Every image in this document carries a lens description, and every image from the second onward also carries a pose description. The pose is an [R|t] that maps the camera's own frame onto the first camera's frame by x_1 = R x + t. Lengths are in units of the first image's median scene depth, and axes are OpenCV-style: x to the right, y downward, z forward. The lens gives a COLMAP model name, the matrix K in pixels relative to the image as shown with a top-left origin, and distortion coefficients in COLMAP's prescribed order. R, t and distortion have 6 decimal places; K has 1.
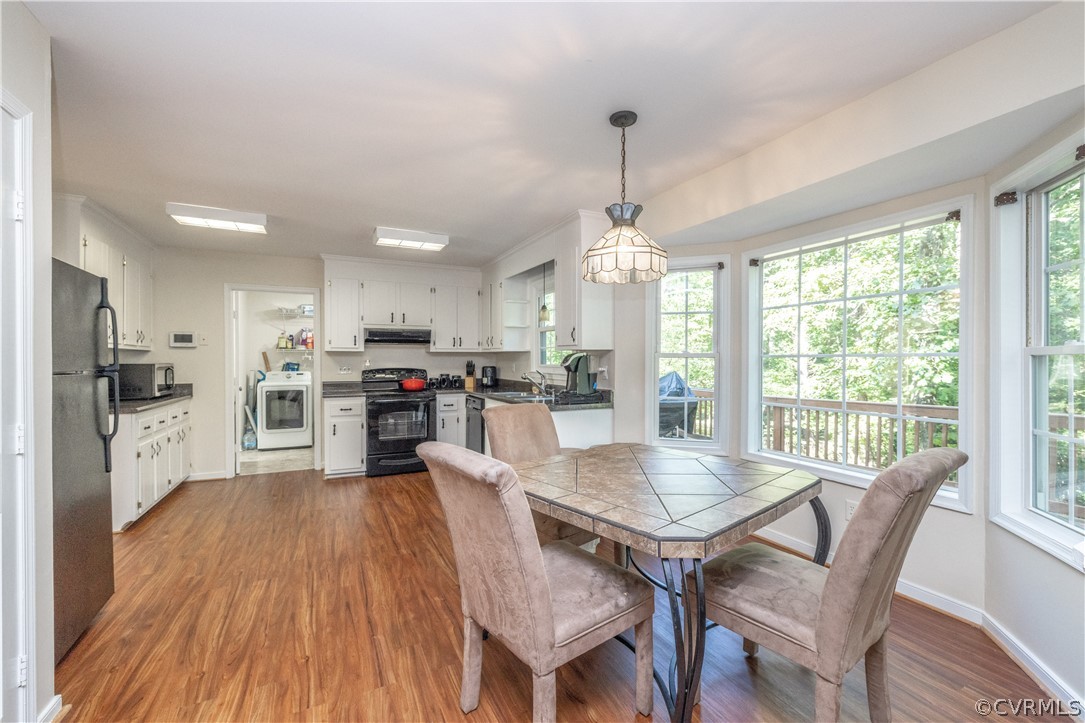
lens RADIAL K [[466.1, 0, 543.5], [0, 466.1, 365.5], [0, 0, 1]] dist [0.001658, 0.000310]
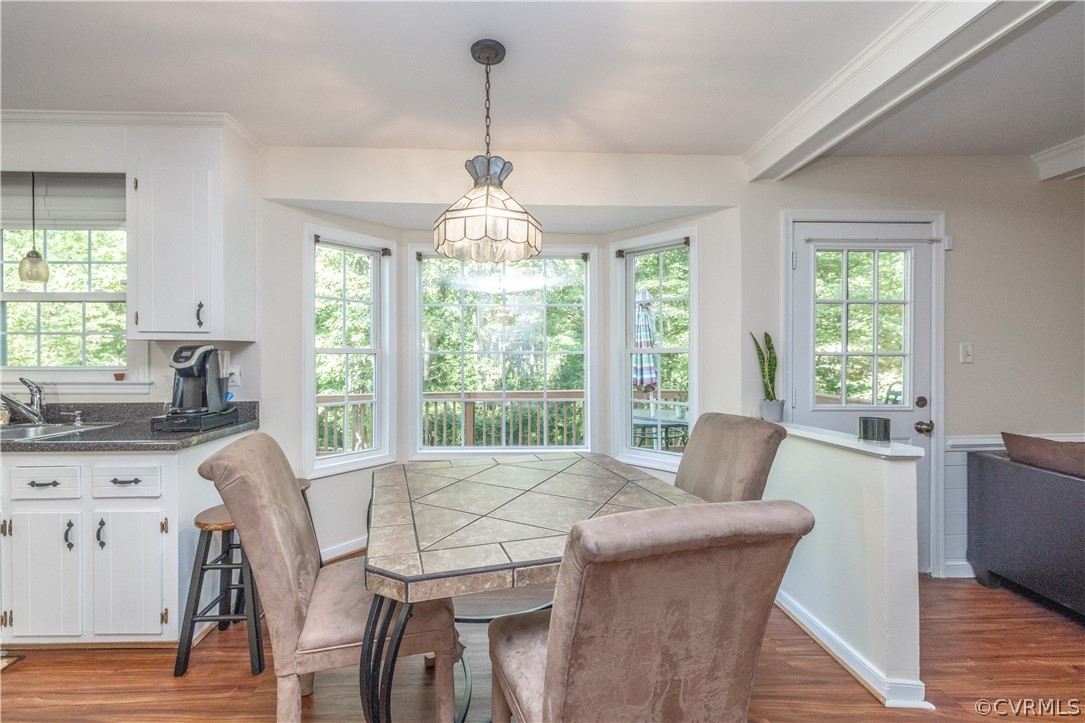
lens RADIAL K [[466.6, 0, 515.2], [0, 466.6, 359.0], [0, 0, 1]] dist [-0.000332, -0.000196]
pose [[0.398241, -0.005441, 0.917265, -0.239995], [0.012781, 0.999918, 0.000382, -0.002897], [-0.917192, 0.011571, 0.398277, 0.286643]]
